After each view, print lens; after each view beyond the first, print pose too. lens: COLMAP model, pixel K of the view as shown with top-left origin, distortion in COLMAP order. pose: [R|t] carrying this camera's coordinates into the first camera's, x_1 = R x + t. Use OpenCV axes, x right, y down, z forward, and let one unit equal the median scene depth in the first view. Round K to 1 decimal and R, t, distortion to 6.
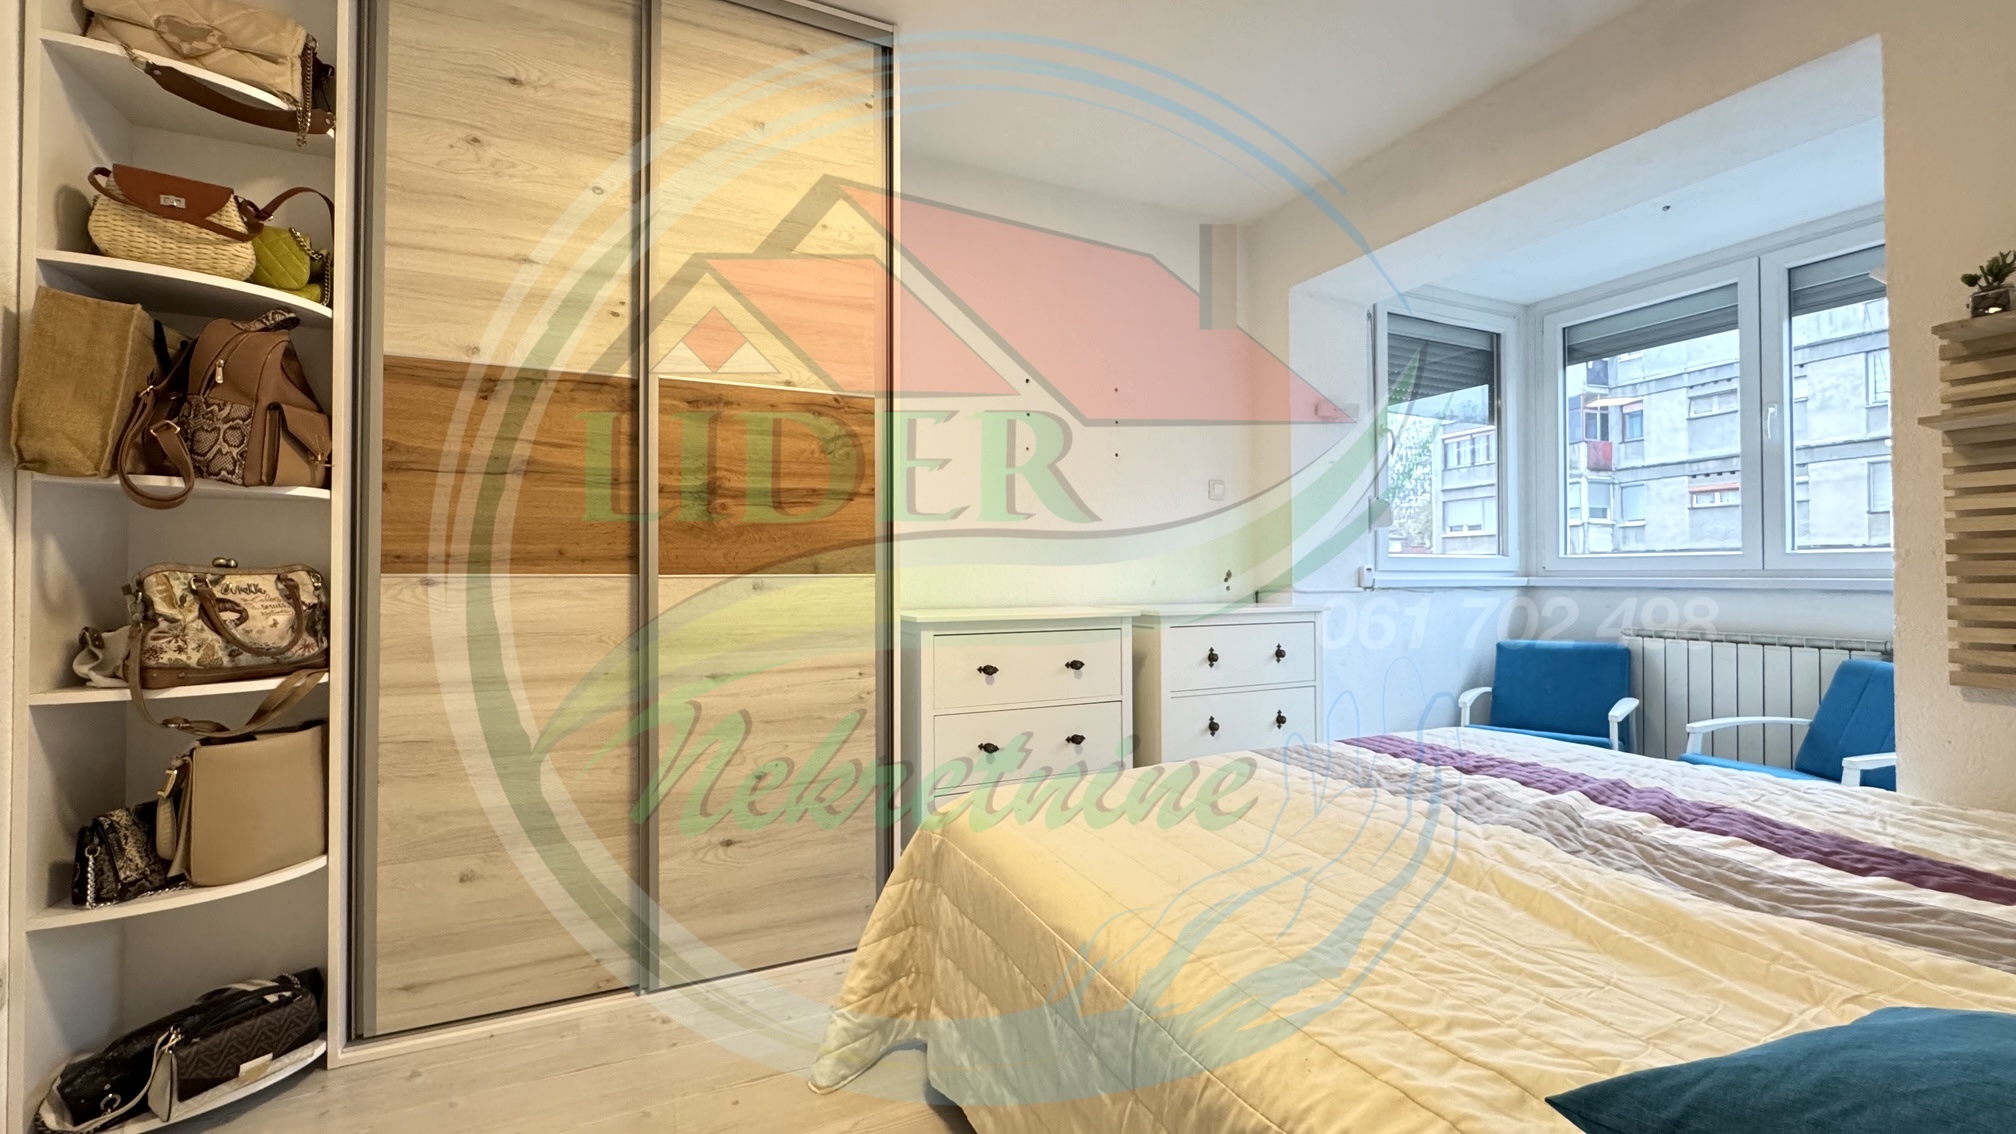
lens RADIAL K [[815.3, 0, 1015.0], [0, 815.3, 566.2], [0, 0, 1]] dist [-0.001824, -0.000171]
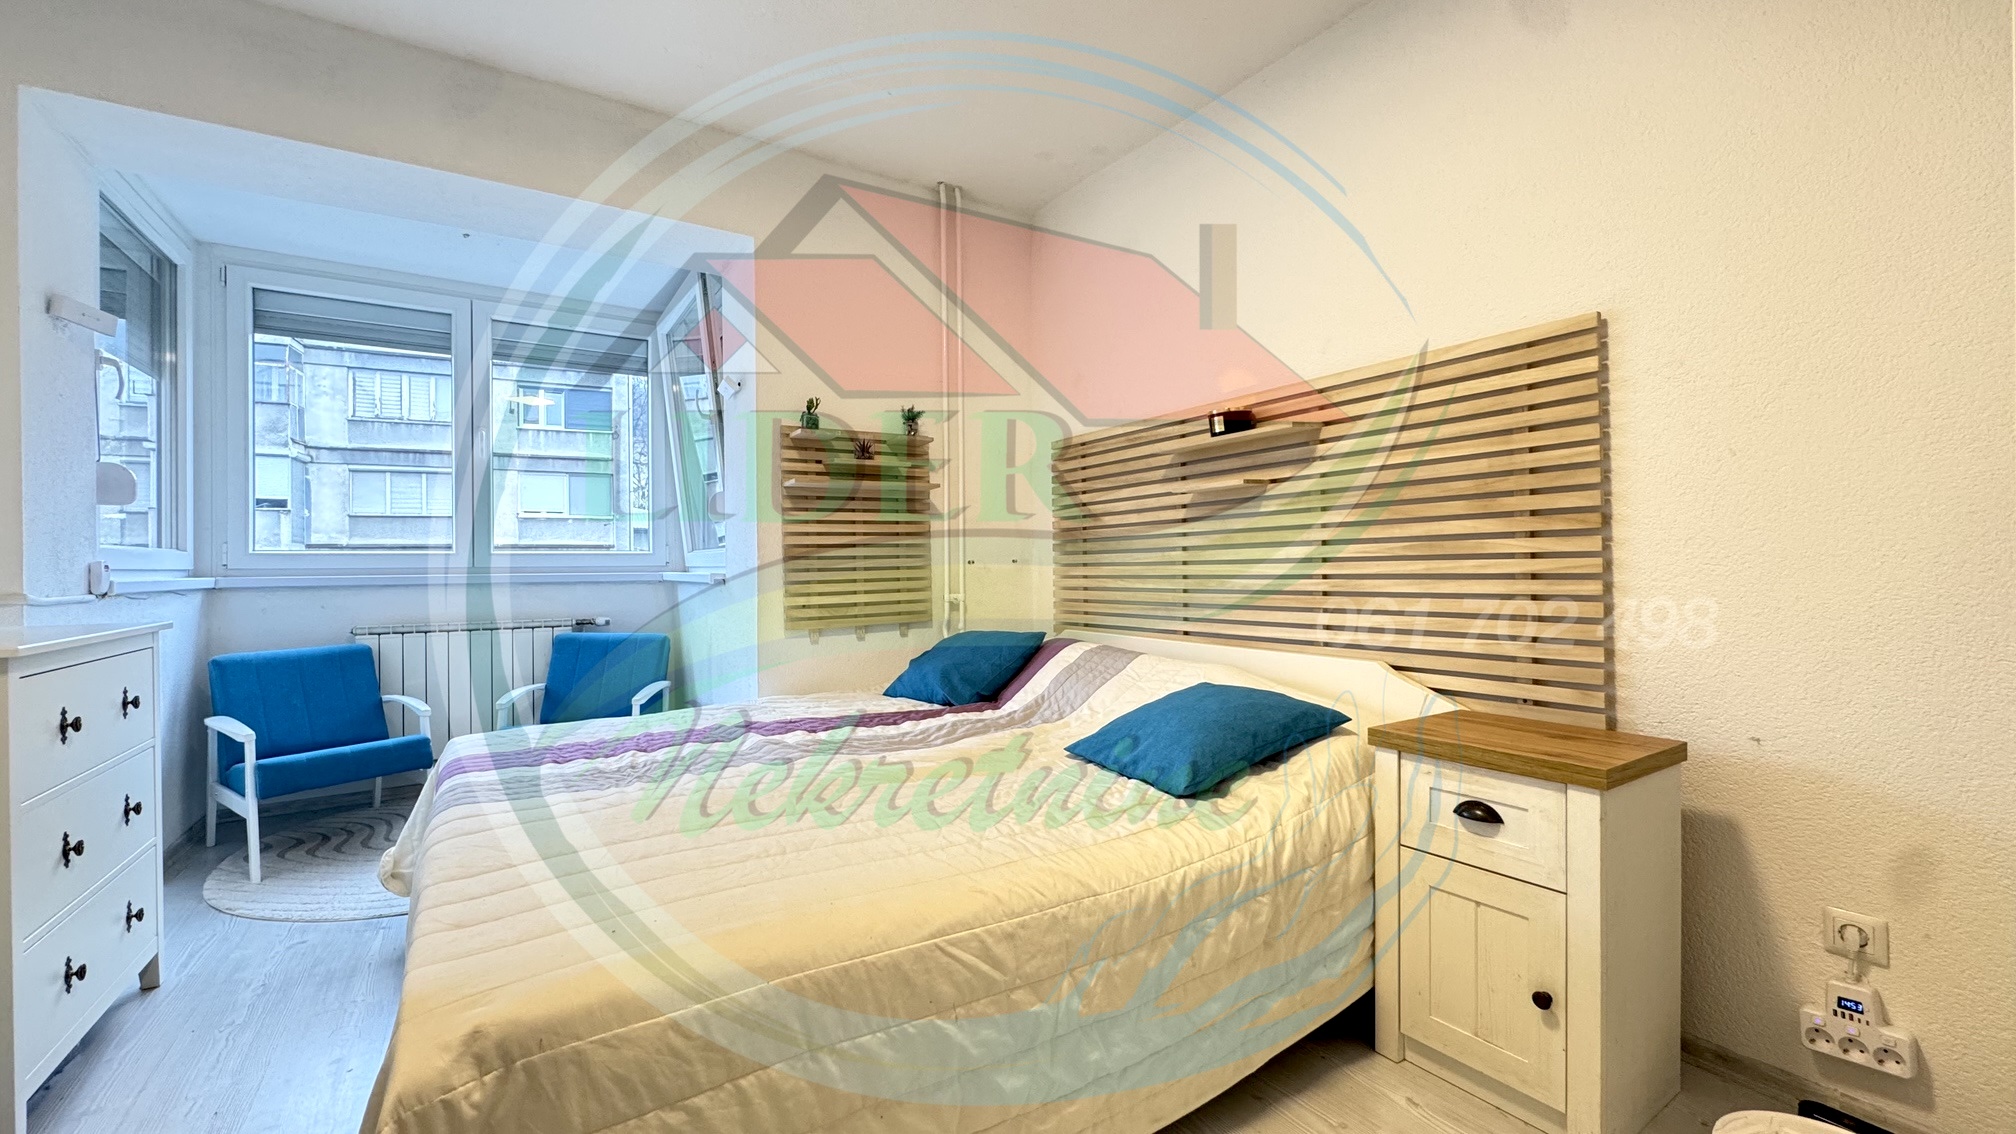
lens RADIAL K [[815.3, 0, 1008.3], [0, 815.3, 564.1], [0, 0, 1]] dist [-0.001824, -0.000171]
pose [[-0.118920, 0.000265, 0.992904, -0.315574], [-0.000264, 1.000000, -0.000298, 0.000353], [-0.992904, -0.000297, -0.118919, 0.346058]]
